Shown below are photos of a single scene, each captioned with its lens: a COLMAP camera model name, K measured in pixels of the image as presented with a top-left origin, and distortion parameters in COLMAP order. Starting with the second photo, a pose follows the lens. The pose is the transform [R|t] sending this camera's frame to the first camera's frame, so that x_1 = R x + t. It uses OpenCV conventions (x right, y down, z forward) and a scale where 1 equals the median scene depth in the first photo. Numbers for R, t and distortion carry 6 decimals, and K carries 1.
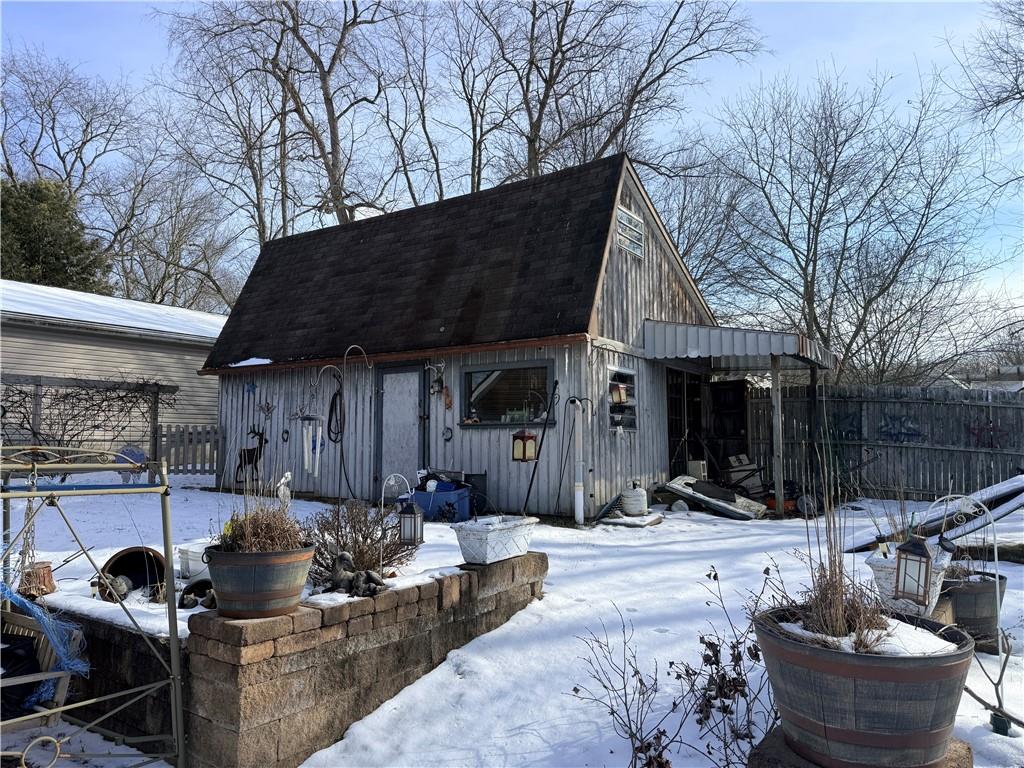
lens RADIAL K [[716.5, 0, 518.5], [0, 716.5, 387.4], [0, 0, 1]] dist [0.134864, -0.175051]
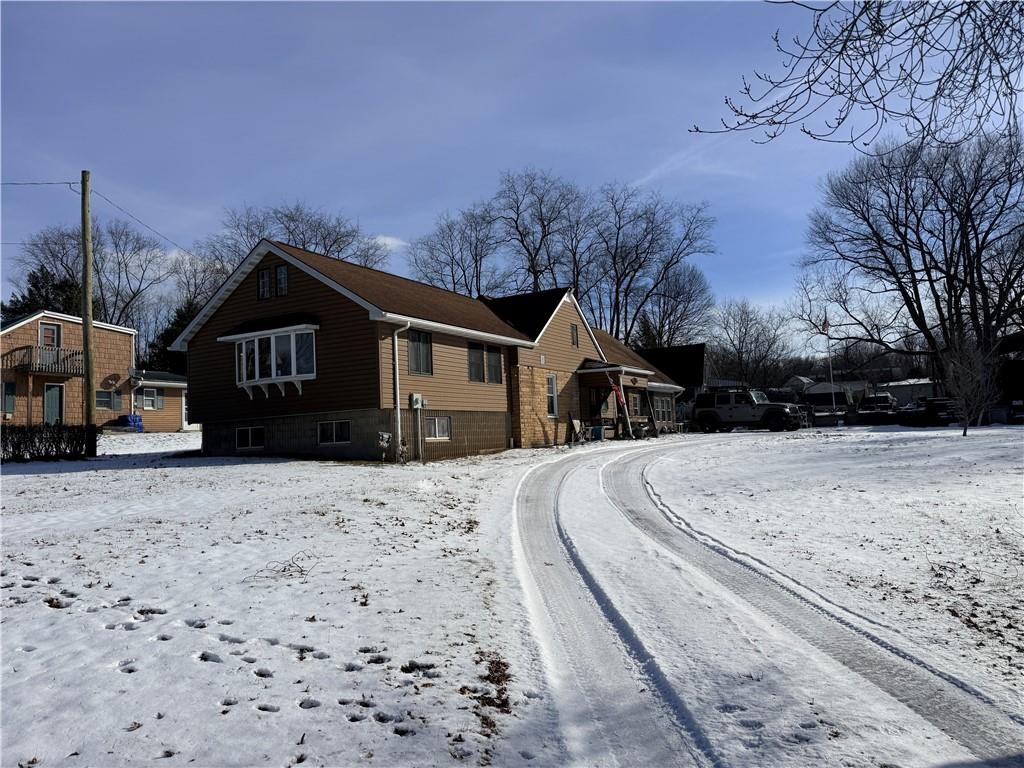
lens RADIAL K [[716.5, 0, 518.5], [0, 716.5, 387.4], [0, 0, 1]] dist [0.134864, -0.175051]
pose [[0.994679, -0.029192, 0.098803, -1.475999], [0.028901, 0.999573, 0.004375, -0.089999], [-0.098888, -0.001496, 0.995097, -3.433544]]
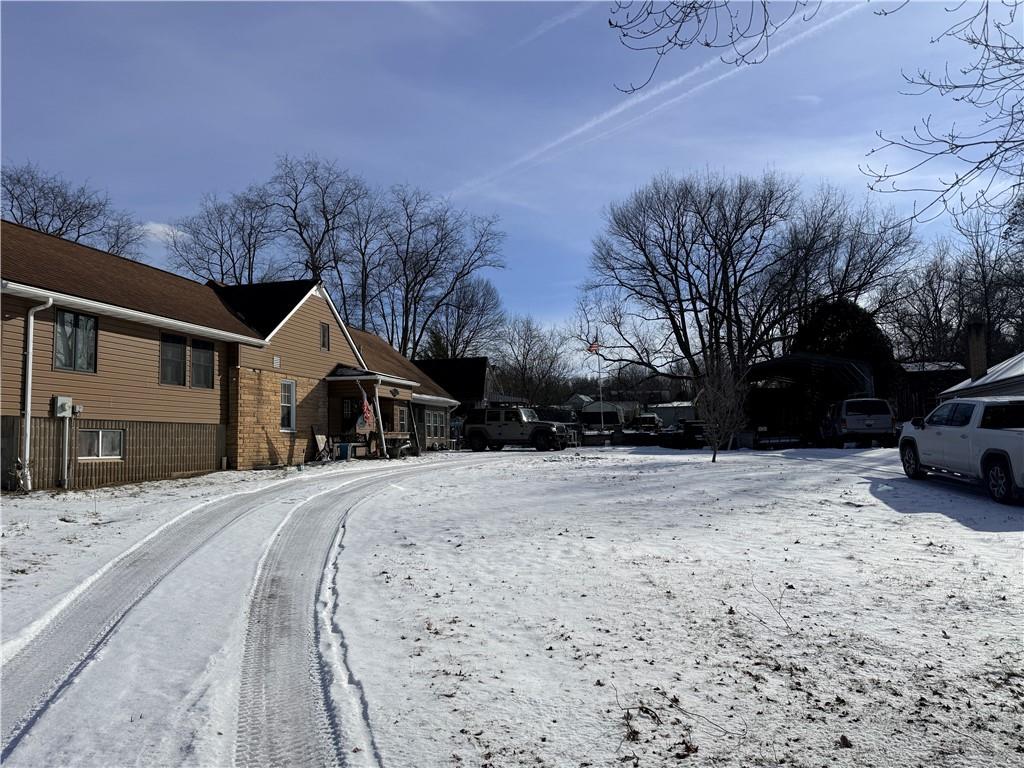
lens RADIAL K [[716.5, 0, 518.5], [0, 716.5, 387.4], [0, 0, 1]] dist [0.134864, -0.175051]
pose [[0.932482, 0.014808, 0.360914, -1.246912], [-0.012260, 0.999881, -0.009348, -0.088873], [-0.361010, 0.004293, 0.932552, -3.163757]]
